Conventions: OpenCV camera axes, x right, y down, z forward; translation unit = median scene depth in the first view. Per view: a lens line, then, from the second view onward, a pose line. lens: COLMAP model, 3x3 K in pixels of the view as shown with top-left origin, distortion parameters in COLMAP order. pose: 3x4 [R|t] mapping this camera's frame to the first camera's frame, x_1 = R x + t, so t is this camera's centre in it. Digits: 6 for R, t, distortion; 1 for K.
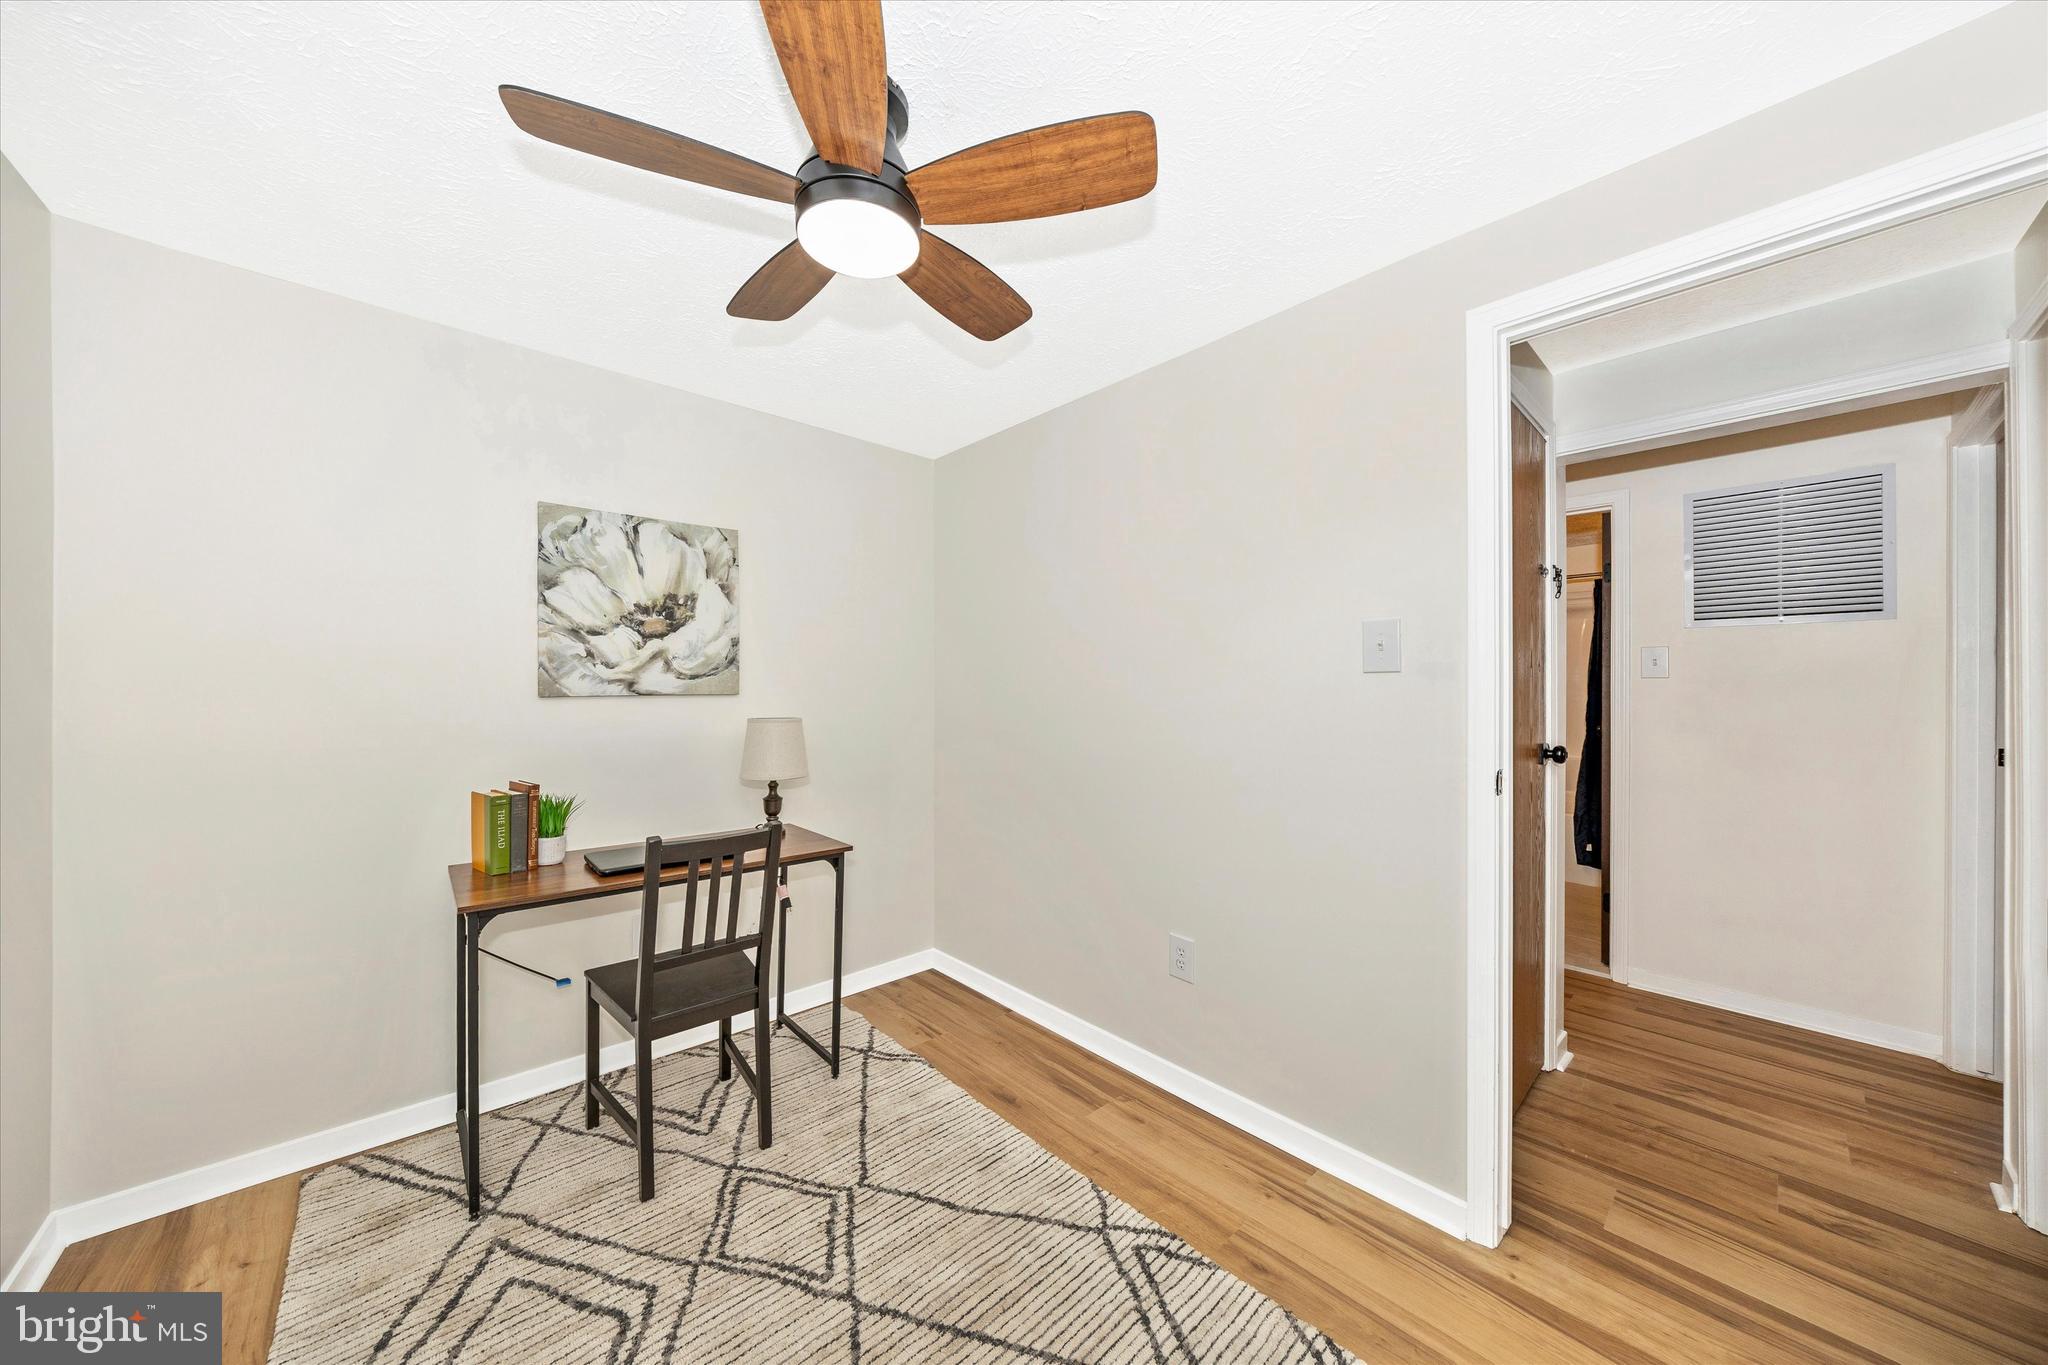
lens RADIAL K [[705.7, 0, 1016.2], [0, 705.7, 689.3], [0, 0, 1]] dist [0.007090, -0.000031]
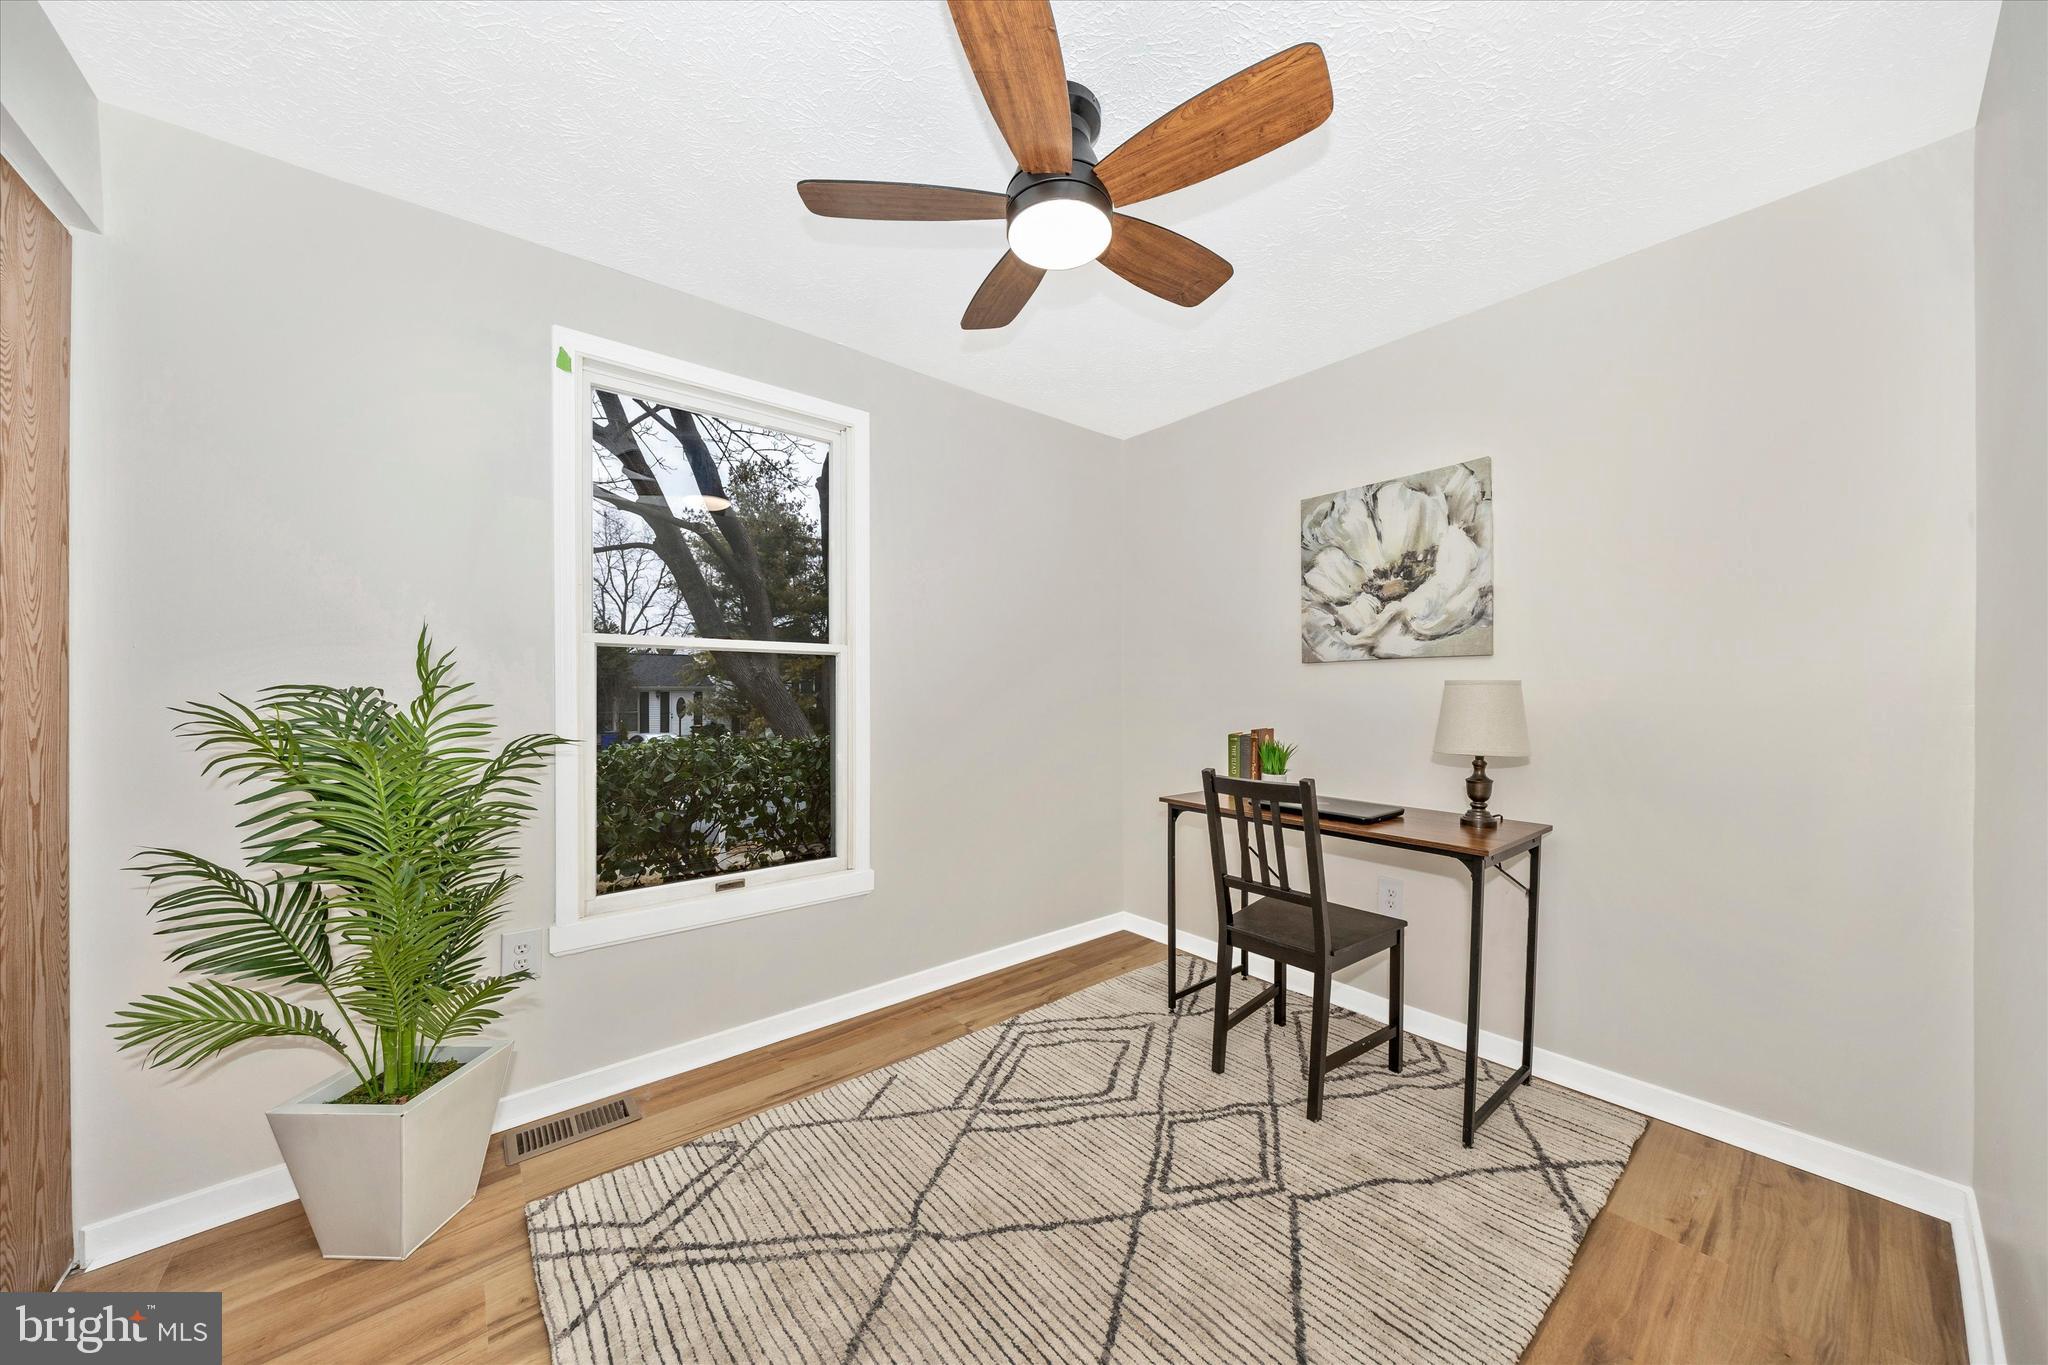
lens RADIAL K [[707.1, 0, 1027.0], [0, 707.1, 700.2], [0, 0, 1]] dist [0.018935, 0.000044]
pose [[-0.033575, 0.006232, -0.999417, 0.528459], [-0.002285, 0.999977, 0.006313, 0.065103], [0.999434, 0.002496, -0.033560, 0.553665]]
